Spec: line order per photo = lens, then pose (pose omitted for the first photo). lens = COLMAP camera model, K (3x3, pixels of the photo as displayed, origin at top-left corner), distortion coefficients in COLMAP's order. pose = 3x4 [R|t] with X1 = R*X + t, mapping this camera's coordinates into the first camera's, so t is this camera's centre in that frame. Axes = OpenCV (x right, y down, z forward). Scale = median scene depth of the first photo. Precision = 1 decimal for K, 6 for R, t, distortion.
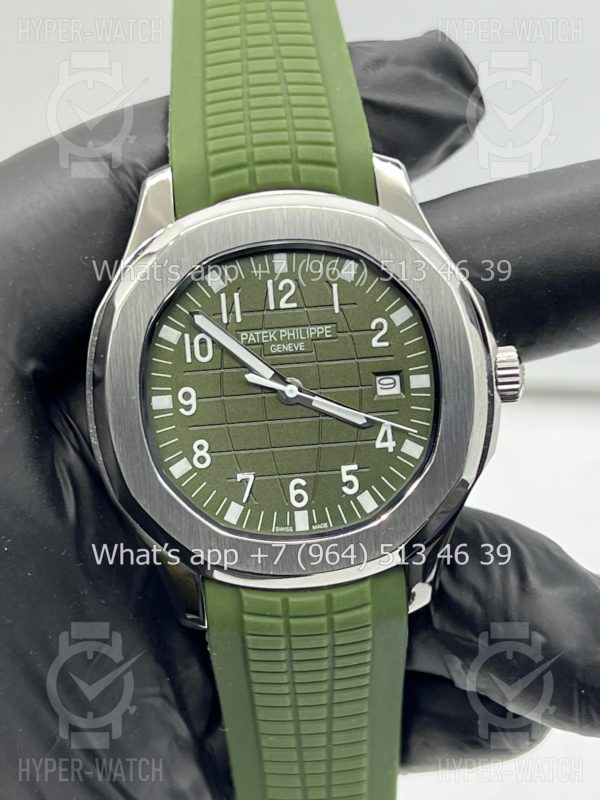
lens RADIAL K [[1805.6, 0, 303.7], [0, 1805.6, 396.7], [0, 0, 1]] dist [0.185485, 0.000000]
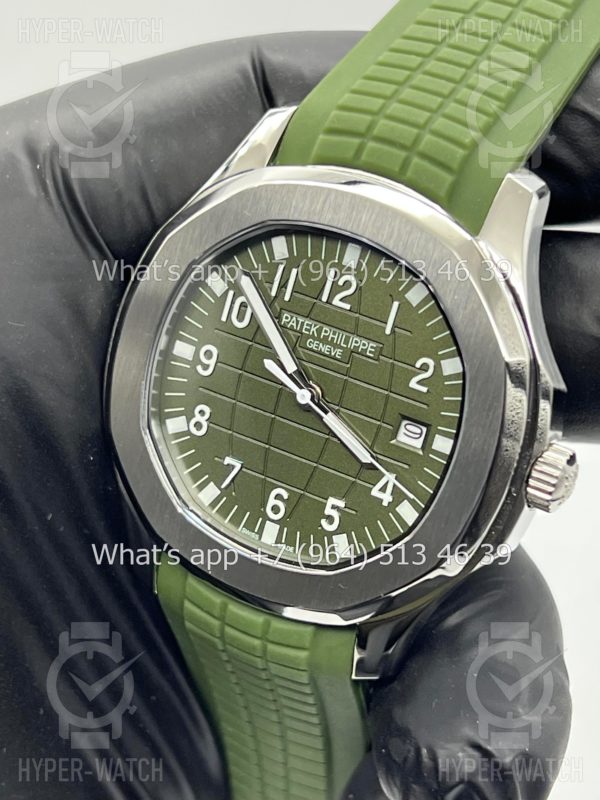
lens RADIAL K [[1805.6, 0, 302.2], [0, 1805.6, 406.8], [0, 0, 1]] dist [0.185485, 0.000000]
pose [[0.846543, 0.400863, -0.350248, 0.299967], [-0.353923, 0.915319, 0.192169, -0.165746], [0.397622, -0.038719, 0.916732, 0.191635]]
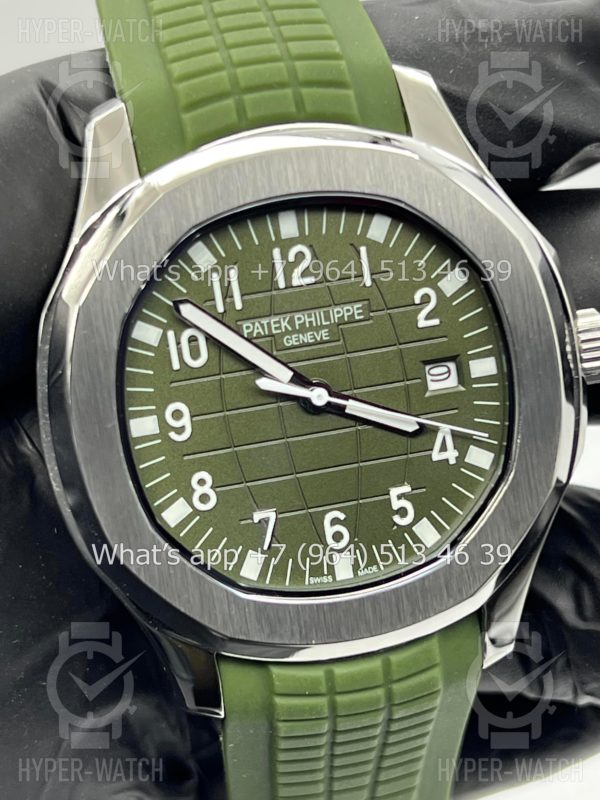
lens RADIAL K [[1805.6, 0, 299.7], [0, 1805.6, 399.3], [0, 0, 1]] dist [0.185485, 0.000000]
pose [[0.988496, -0.087790, 0.123165, -0.105316], [0.080325, 0.994691, 0.064327, -0.049968], [-0.128158, -0.053694, 0.990299, 0.263999]]
